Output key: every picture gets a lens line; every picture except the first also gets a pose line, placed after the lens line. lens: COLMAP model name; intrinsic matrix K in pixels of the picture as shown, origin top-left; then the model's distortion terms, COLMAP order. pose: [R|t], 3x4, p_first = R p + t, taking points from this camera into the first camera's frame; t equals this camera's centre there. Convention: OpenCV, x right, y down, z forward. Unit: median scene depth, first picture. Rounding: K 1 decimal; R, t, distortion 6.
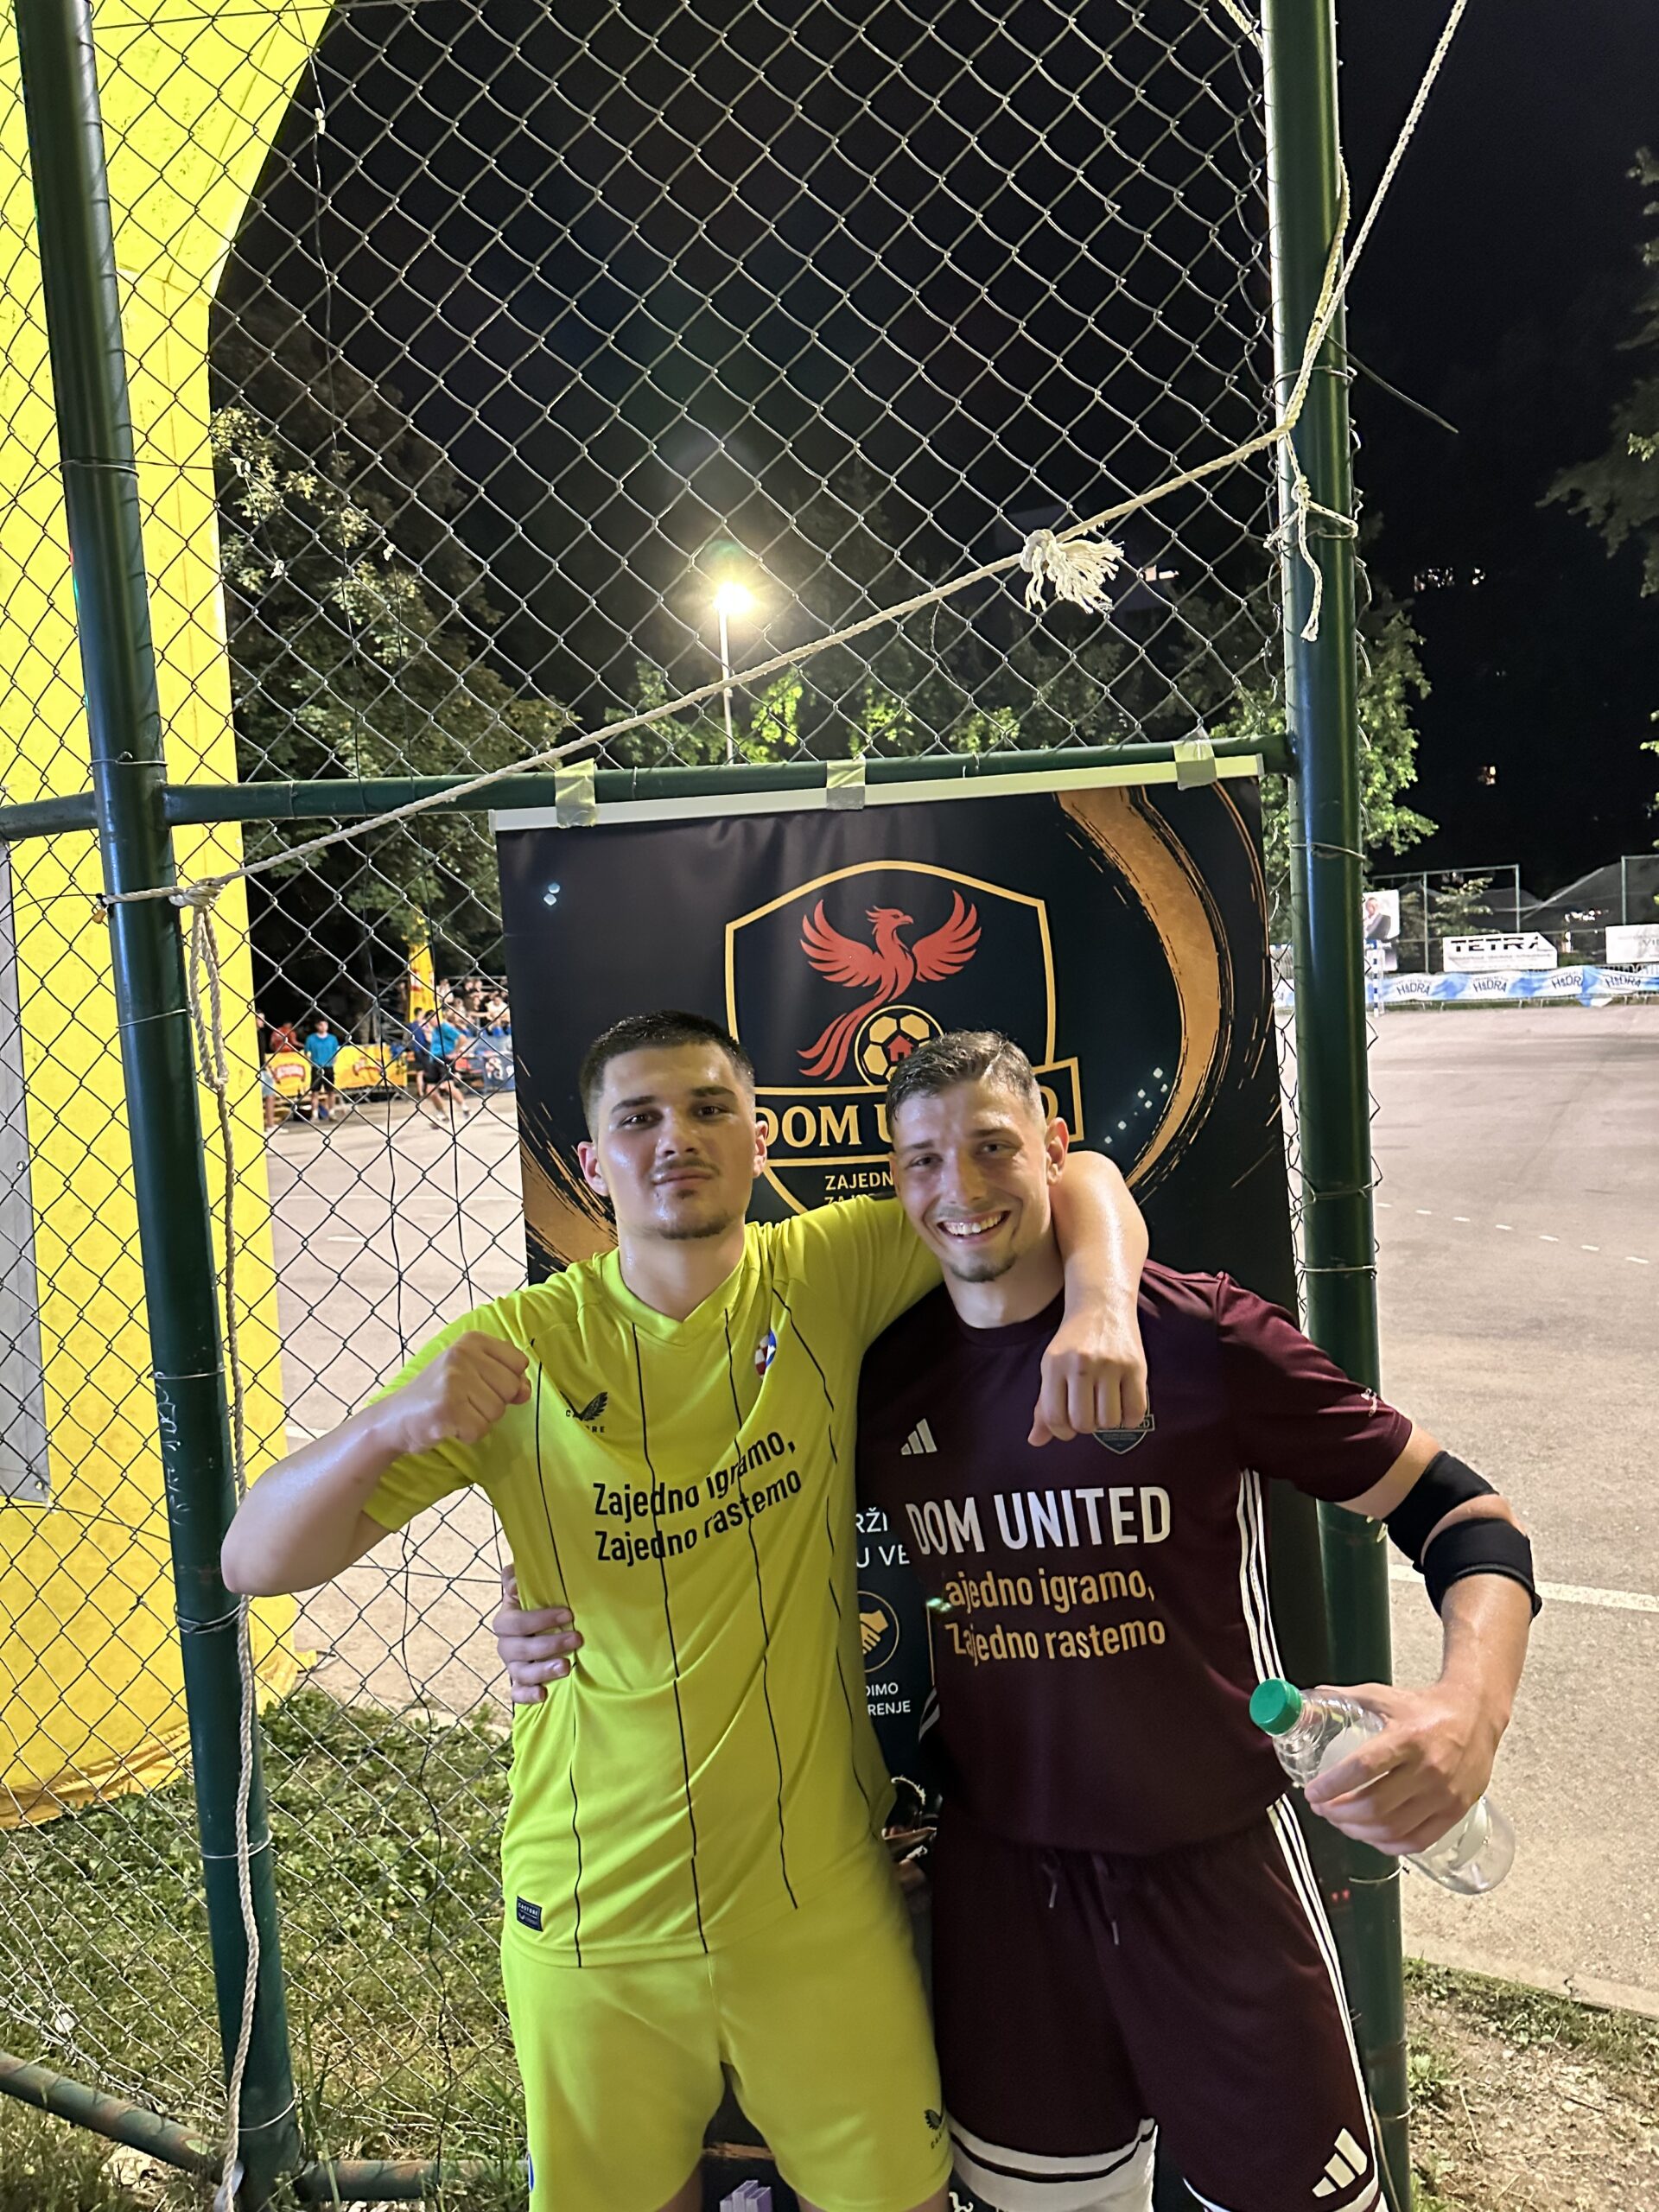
lens RADIAL K [[1559.2, 0, 830.6], [0, 1559.2, 1119.8], [0, 0, 1]] dist [-0.008931, -0.008092]
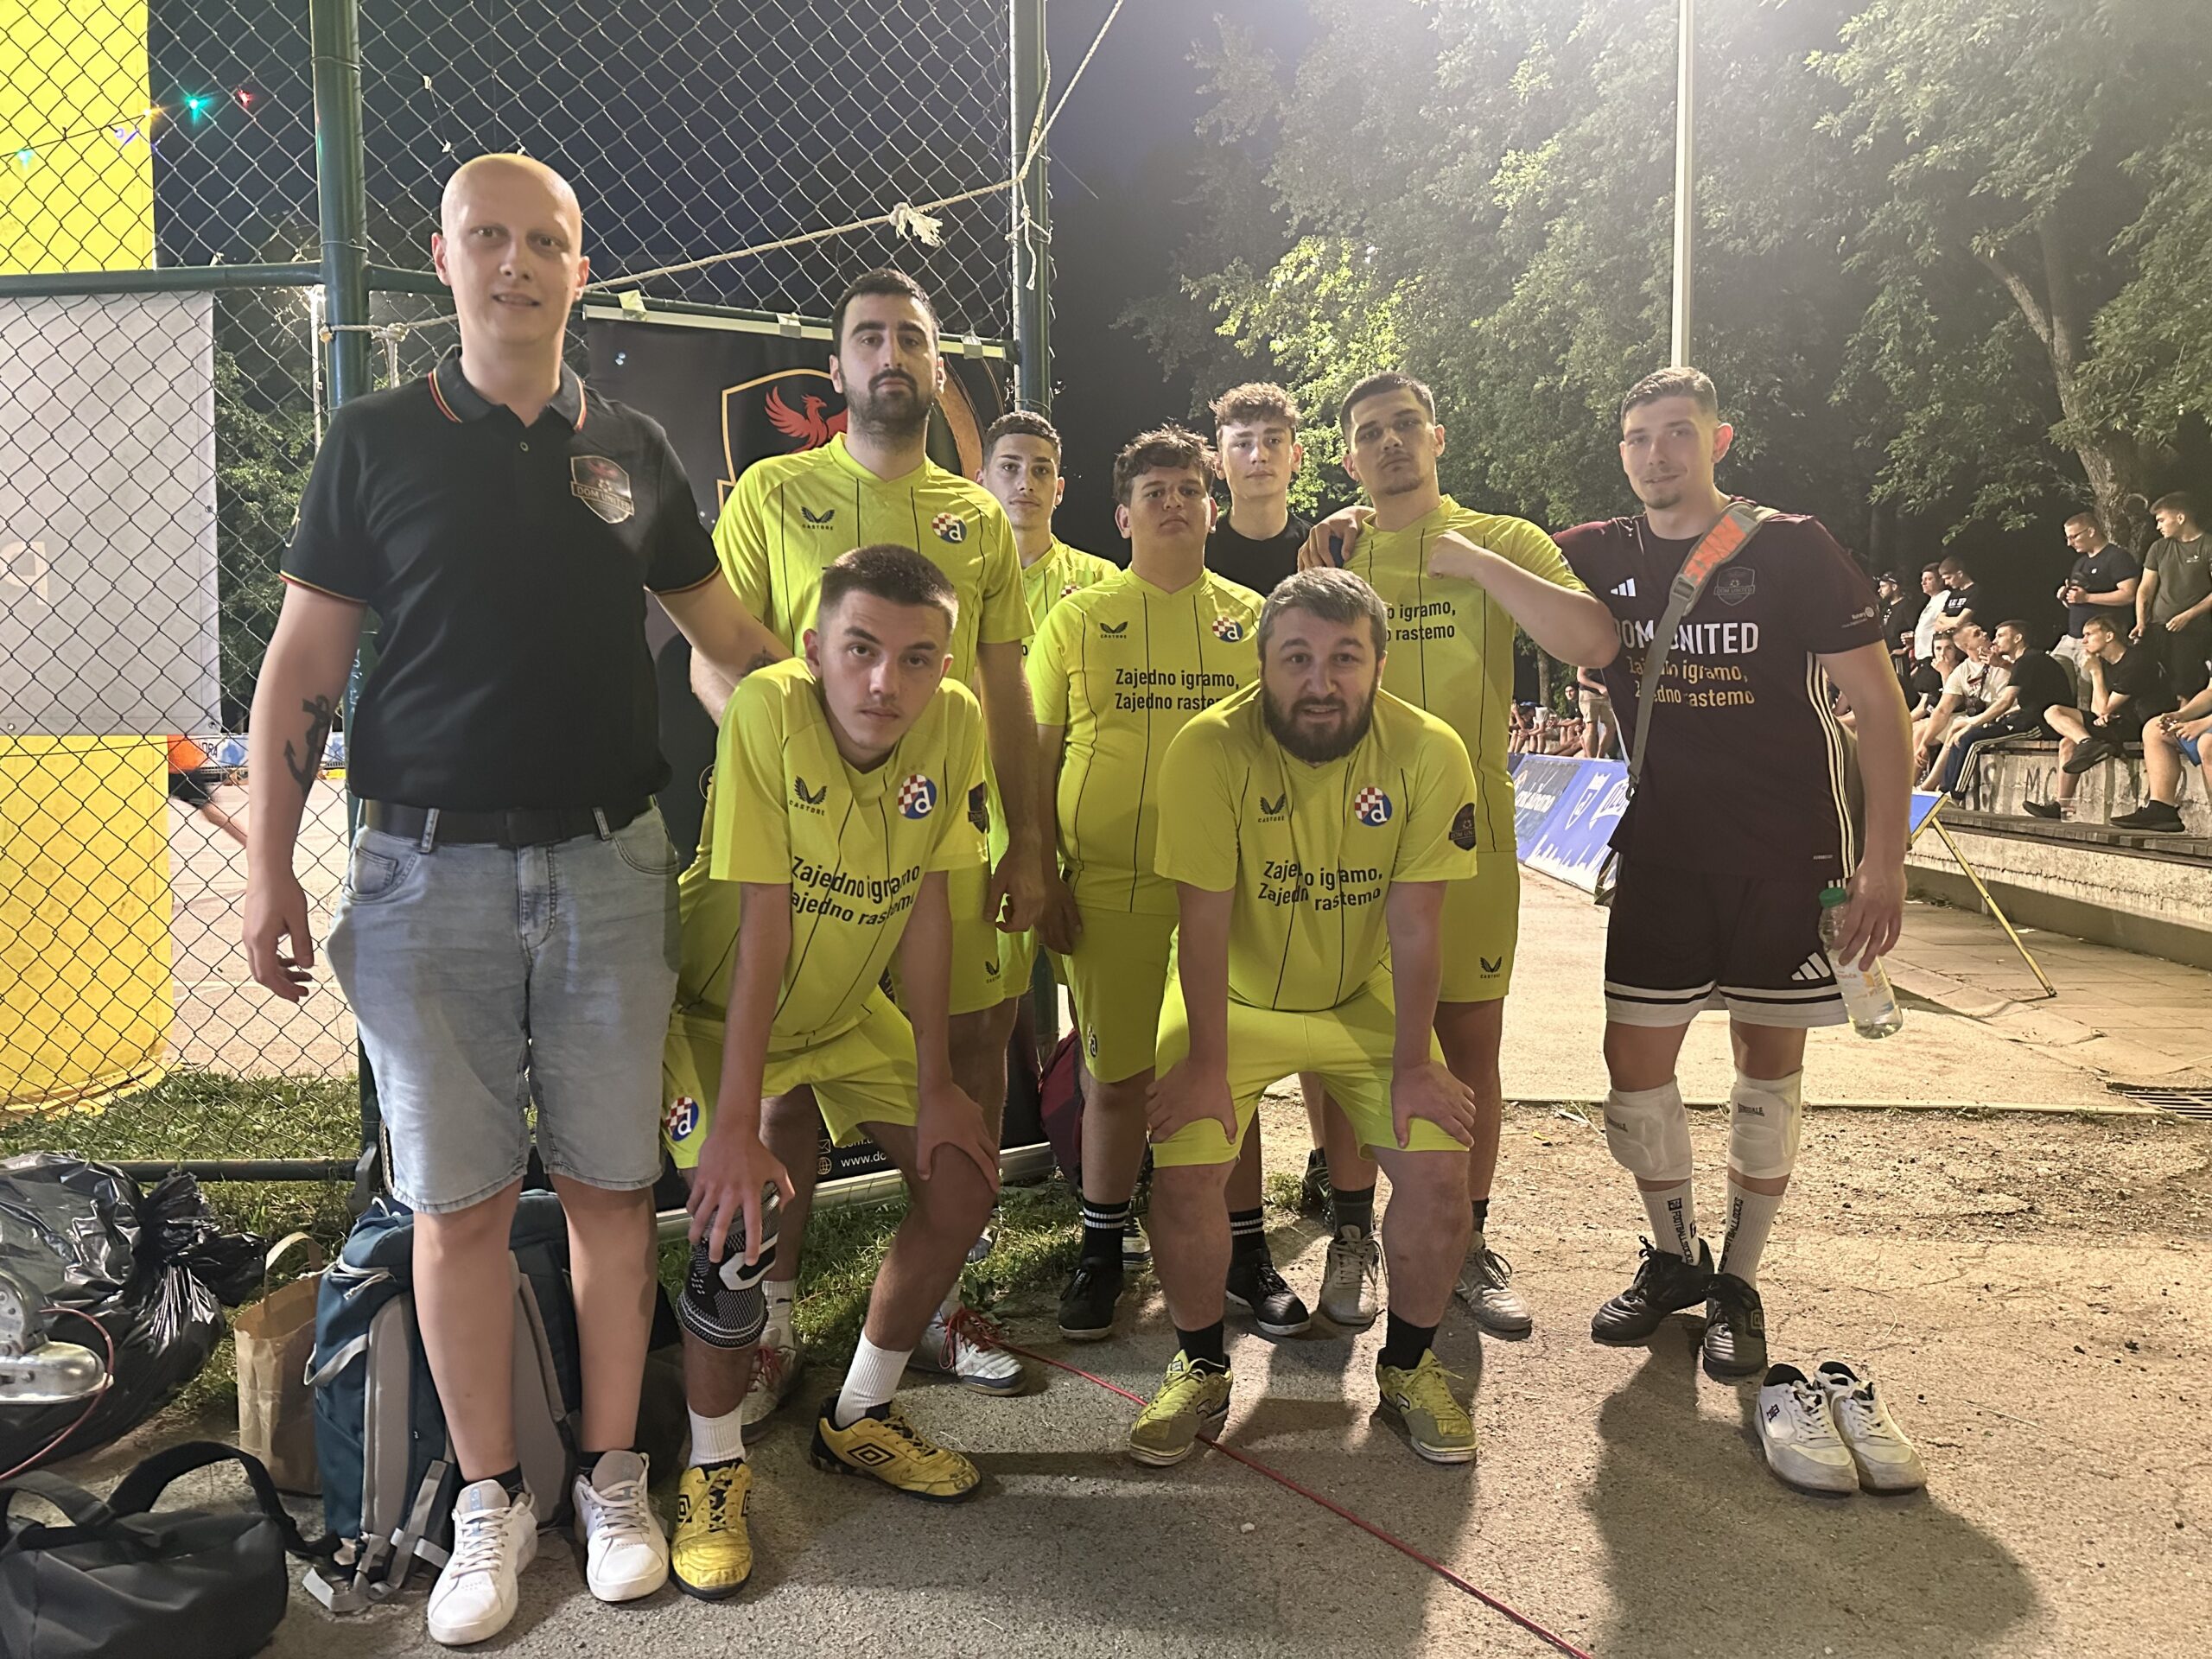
lens RADIAL K [[1559.2, 0, 1114.8], [0, 1559.2, 819.2], [0, 0, 1]] dist [-0.008931, -0.008092]
pose [[0.907233, 0.025729, 0.419840, -0.395740], [-0.005168, 0.998734, -0.050039, 0.450613], [-0.420596, 0.043228, 0.906218, -0.778936]]
